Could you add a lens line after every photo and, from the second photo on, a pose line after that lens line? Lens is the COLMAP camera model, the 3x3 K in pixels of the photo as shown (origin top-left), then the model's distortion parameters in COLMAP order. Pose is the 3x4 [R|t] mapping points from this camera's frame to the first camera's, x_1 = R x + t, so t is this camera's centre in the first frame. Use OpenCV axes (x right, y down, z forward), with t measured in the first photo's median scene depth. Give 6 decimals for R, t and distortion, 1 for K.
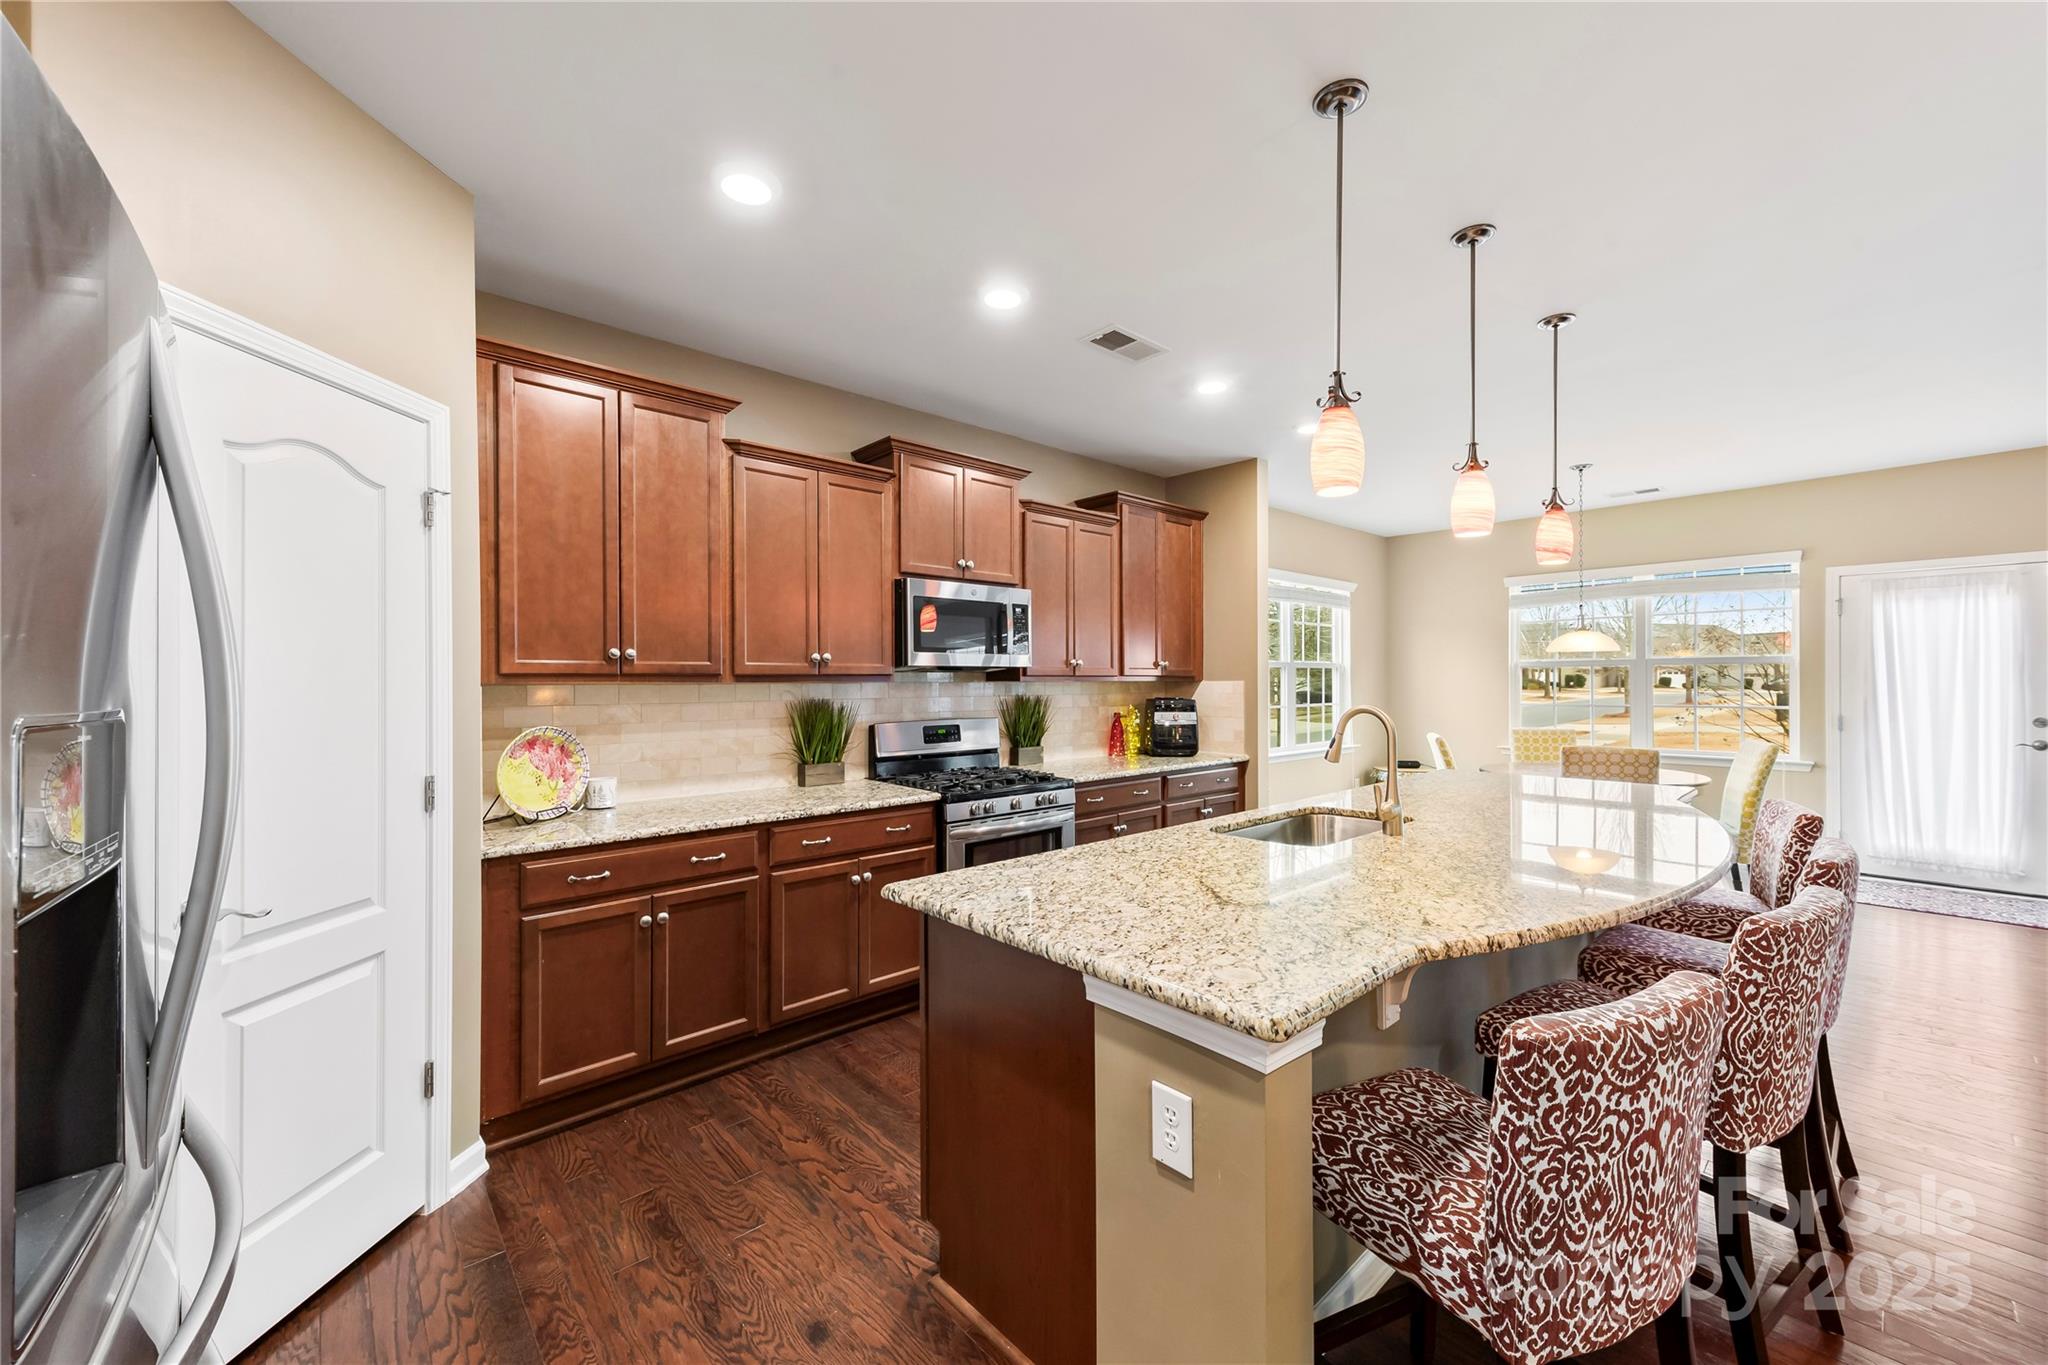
lens RADIAL K [[789.8, 0, 1032.1], [0, 789.8, 683.2], [0, 0, 1]] dist [0.005969, -0.003057]
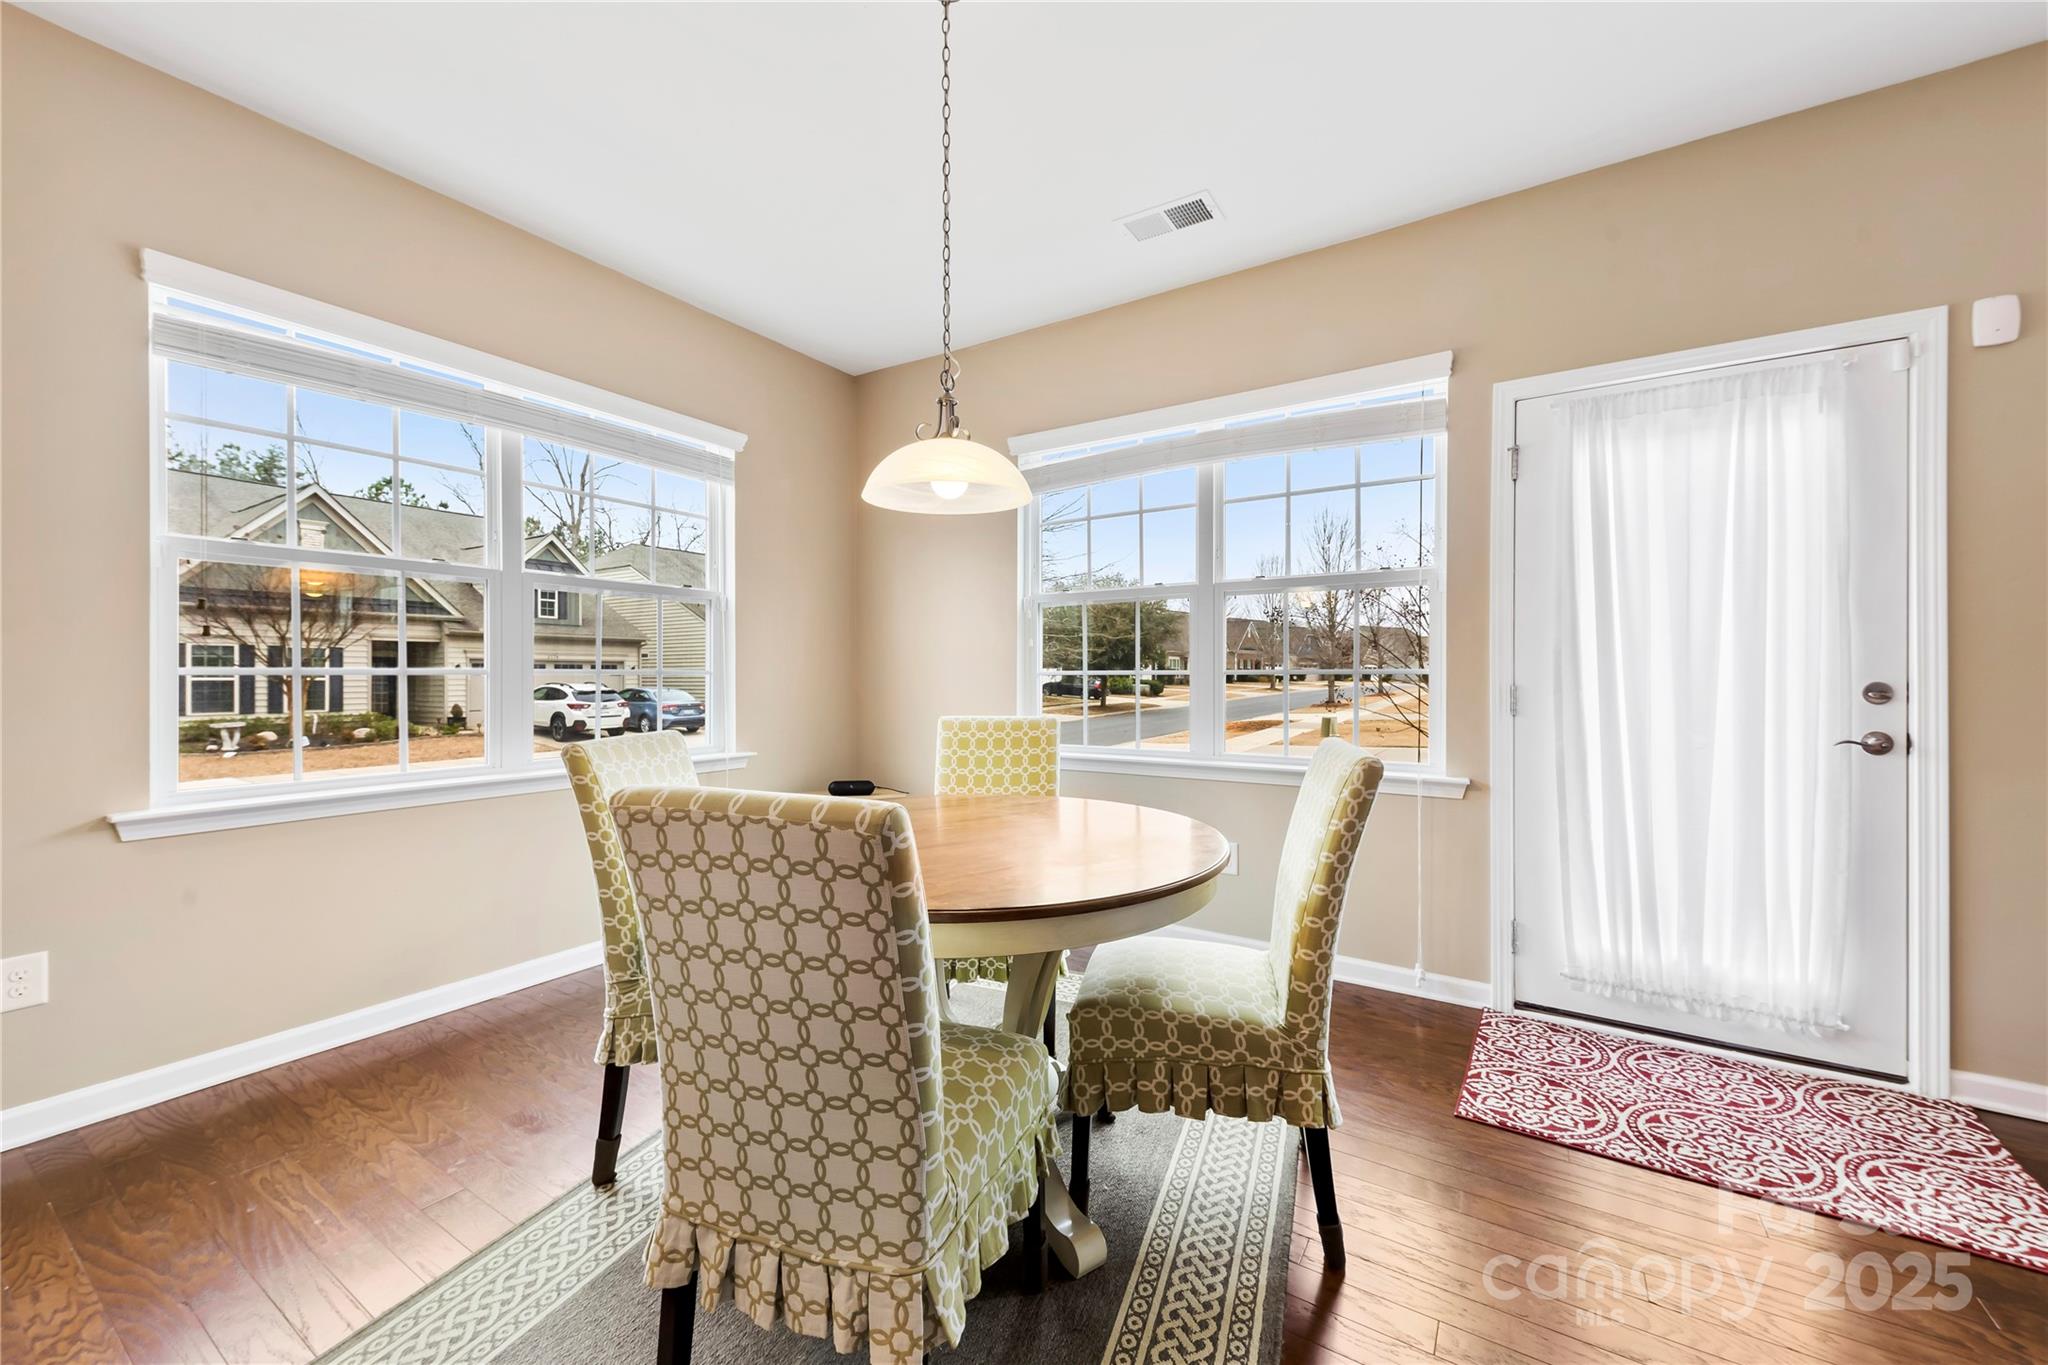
lens RADIAL K [[789.8, 0, 1025.5], [0, 789.8, 672.1], [0, 0, 1]] dist [0.005969, -0.003057]
pose [[0.965069, 0.008928, 0.261844, 0.630267], [-0.007919, 0.999957, -0.004911, 0.040491], [-0.261876, 0.002666, 0.965098, 0.637568]]
